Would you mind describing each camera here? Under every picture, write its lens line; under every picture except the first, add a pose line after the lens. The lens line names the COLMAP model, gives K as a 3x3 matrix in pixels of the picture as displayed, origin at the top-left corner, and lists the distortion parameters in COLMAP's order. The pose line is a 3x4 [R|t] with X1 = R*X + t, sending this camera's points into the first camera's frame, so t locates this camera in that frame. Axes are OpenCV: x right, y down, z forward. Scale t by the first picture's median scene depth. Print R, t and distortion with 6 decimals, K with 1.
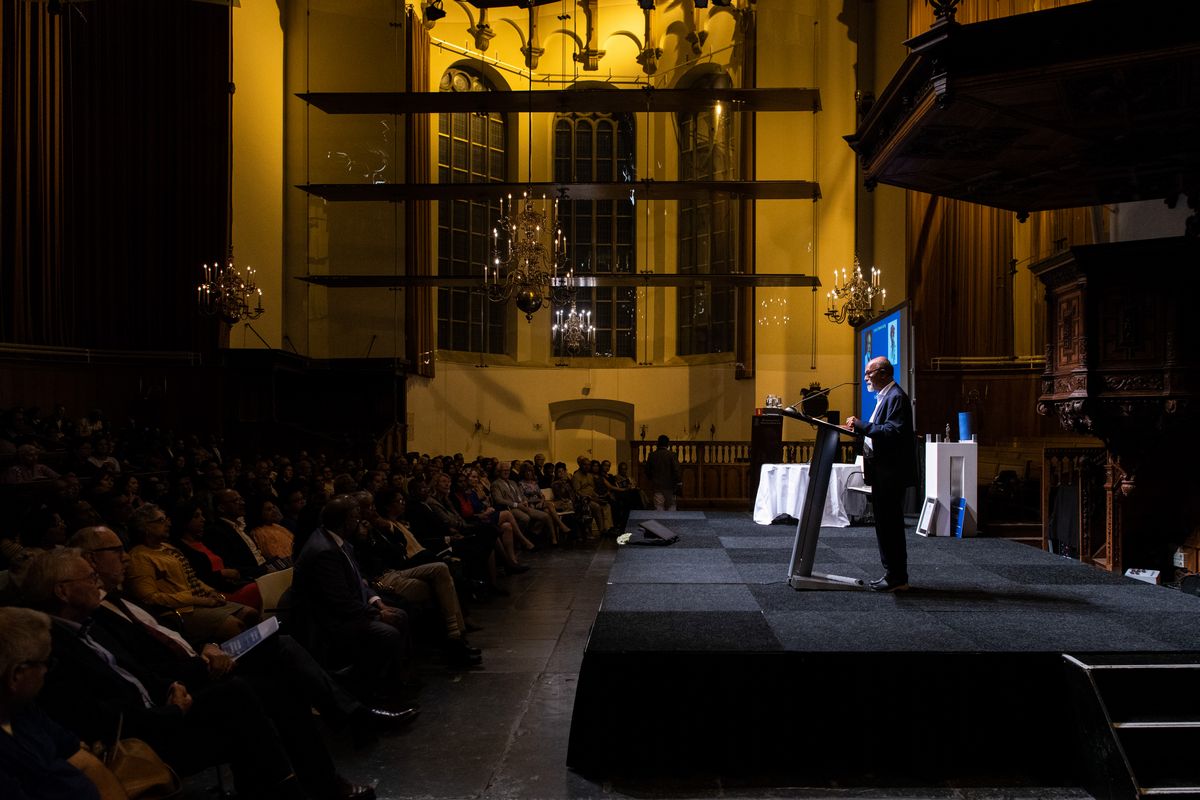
lens RADIAL K [[1022.4, 0, 611.3], [0, 1022.4, 438.9], [0, 0, 1]] dist [0.041856, -0.052105]
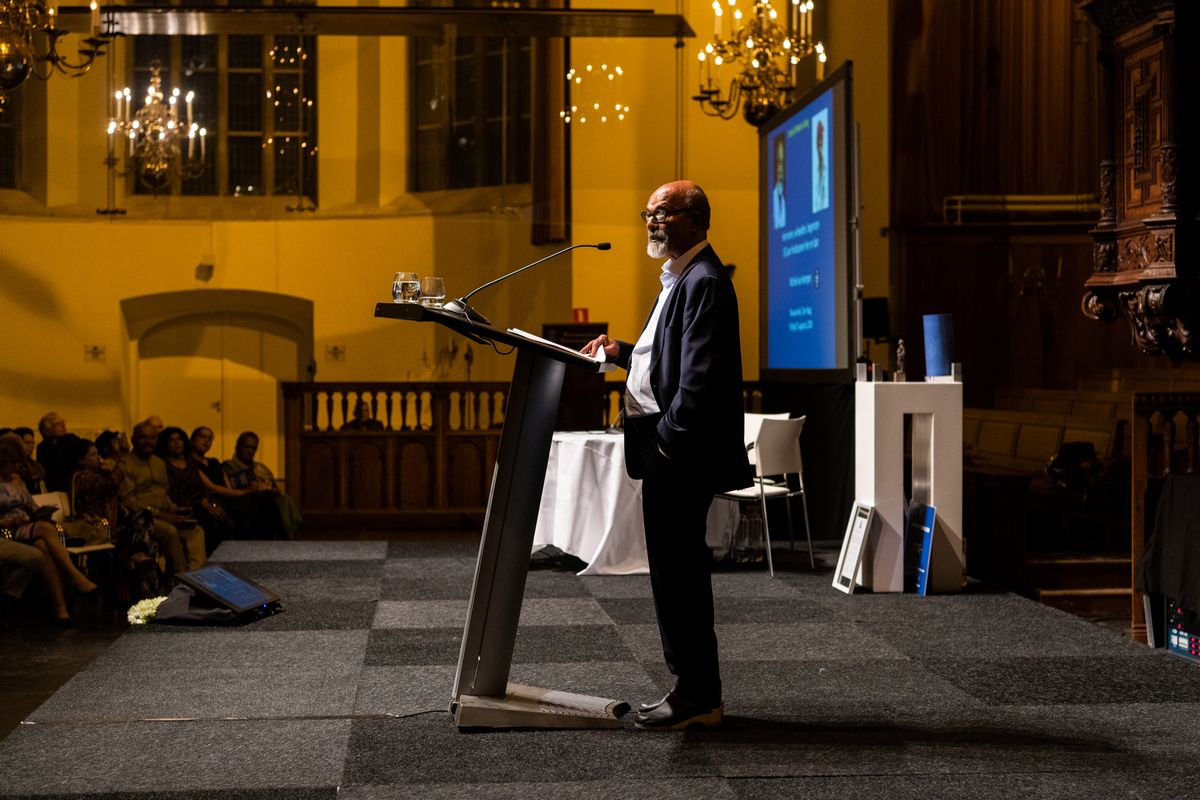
lens RADIAL K [[2170.9, 0, 599.3], [0, 2170.9, 399.4], [0, 0, 1]] dist [0.030912, 0.000000]
pose [[0.996738, -0.006845, 0.080409, 0.098570], [0.006033, 0.999928, 0.010336, 0.000481], [-0.080474, -0.009817, 0.996708, 0.056375]]
